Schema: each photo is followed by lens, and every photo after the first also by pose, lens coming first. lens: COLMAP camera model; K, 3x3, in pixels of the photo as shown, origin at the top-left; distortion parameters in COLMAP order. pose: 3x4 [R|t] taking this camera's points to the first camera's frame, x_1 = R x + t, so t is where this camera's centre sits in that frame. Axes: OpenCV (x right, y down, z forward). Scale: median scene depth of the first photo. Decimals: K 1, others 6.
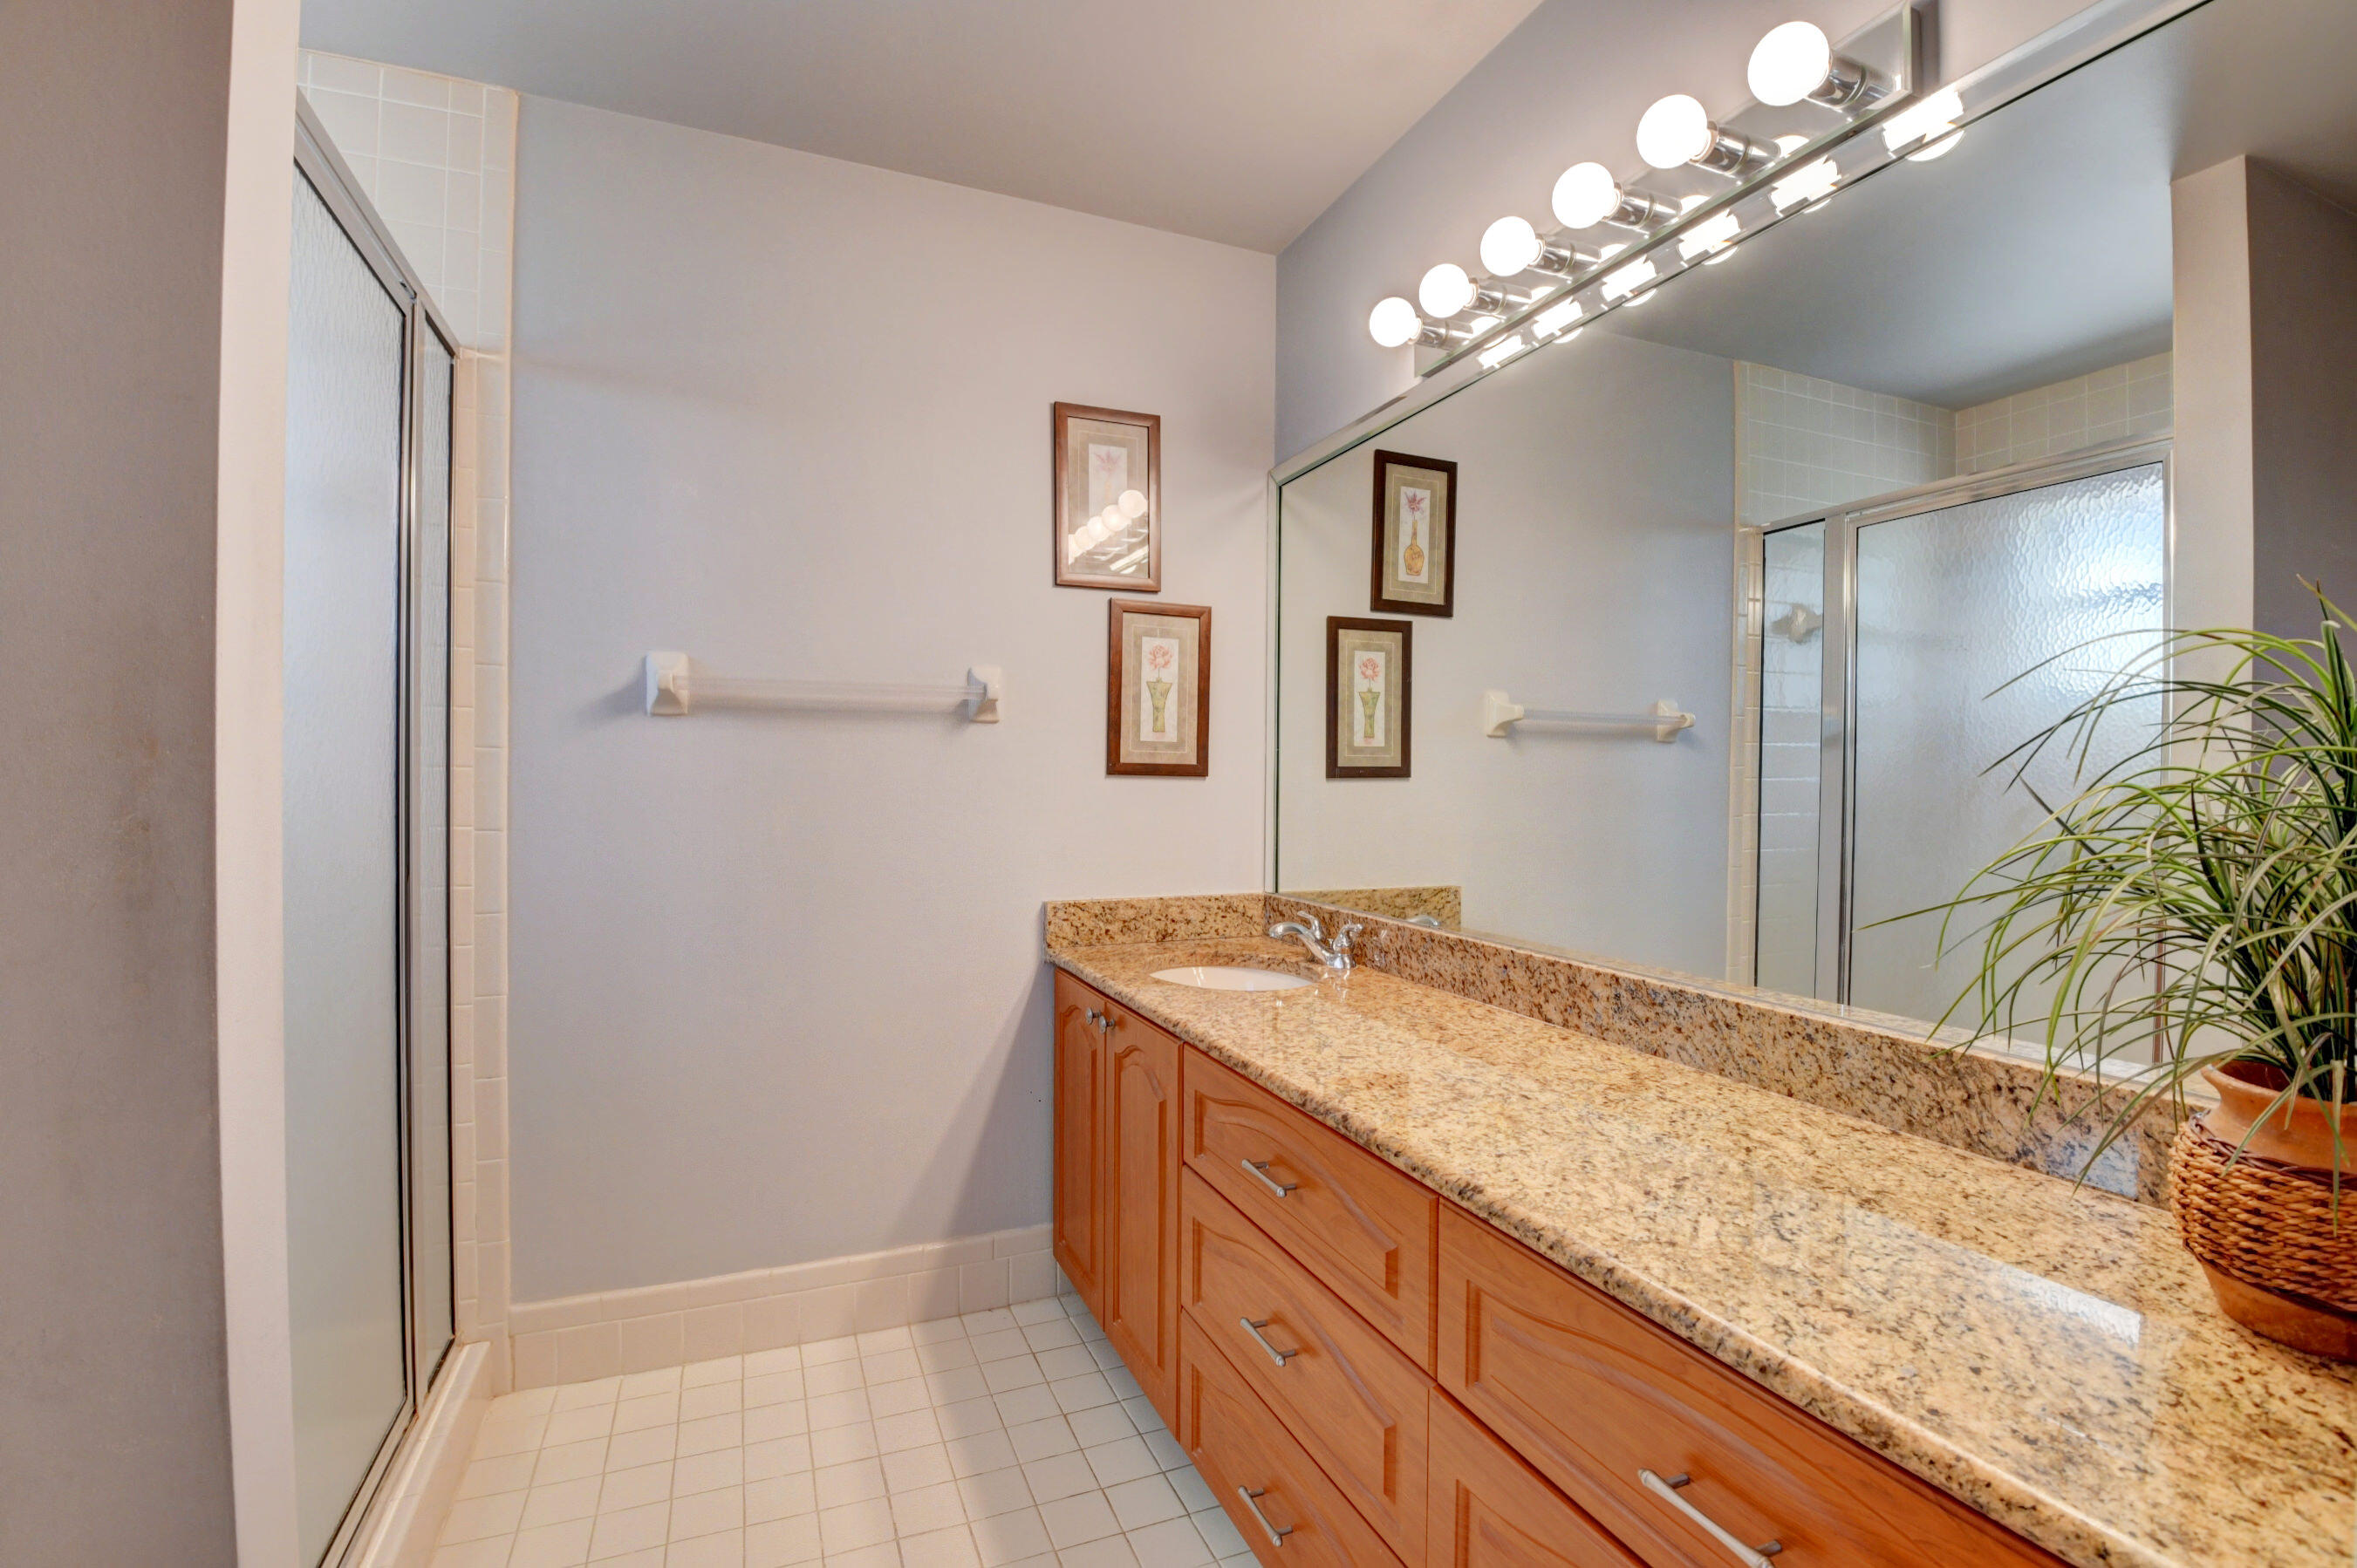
lens RADIAL K [[1037.3, 0, 1169.8], [0, 1037.3, 780.1], [0, 0, 1]] dist [0.003885, -0.017274]
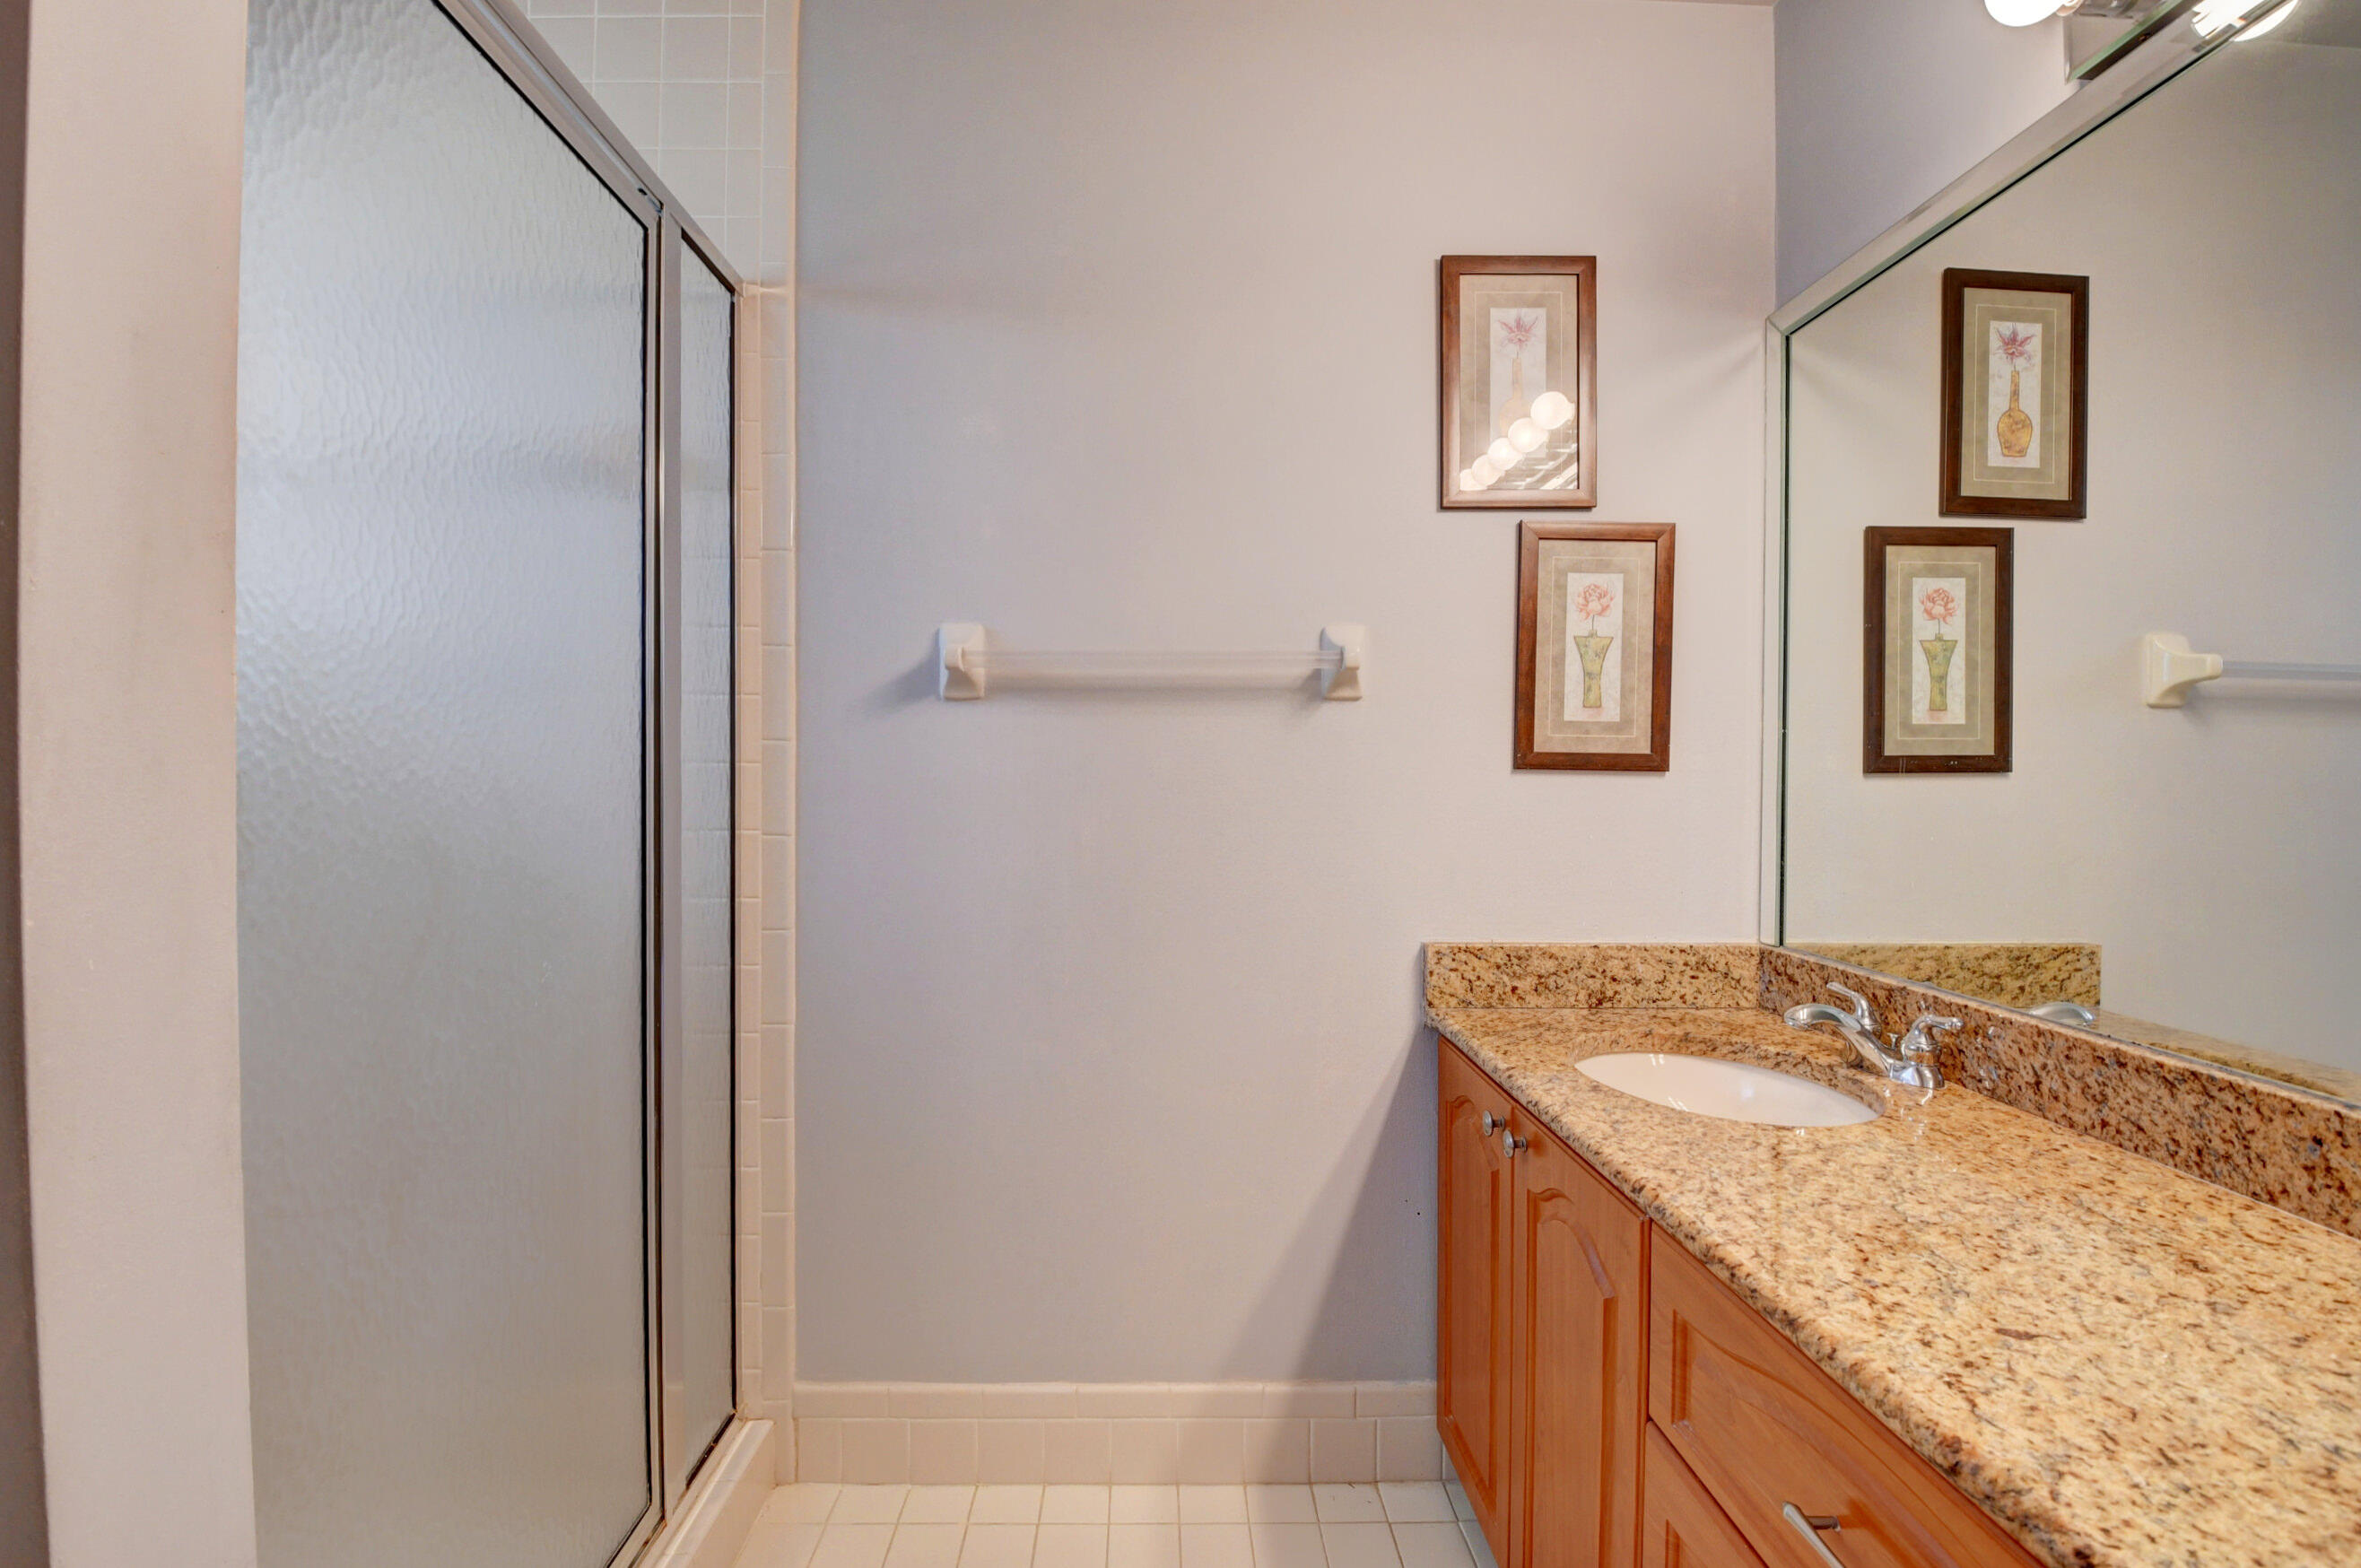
lens RADIAL K [[1039.2, 0, 1186.6], [0, 1039.2, 787.2], [0, 0, 1]] dist [0.003885, -0.017274]
pose [[0.934285, 0.002955, -0.356514, -0.017911], [0.001049, 0.999939, 0.011036, -0.001013], [0.356525, -0.010685, 0.934225, 0.267325]]
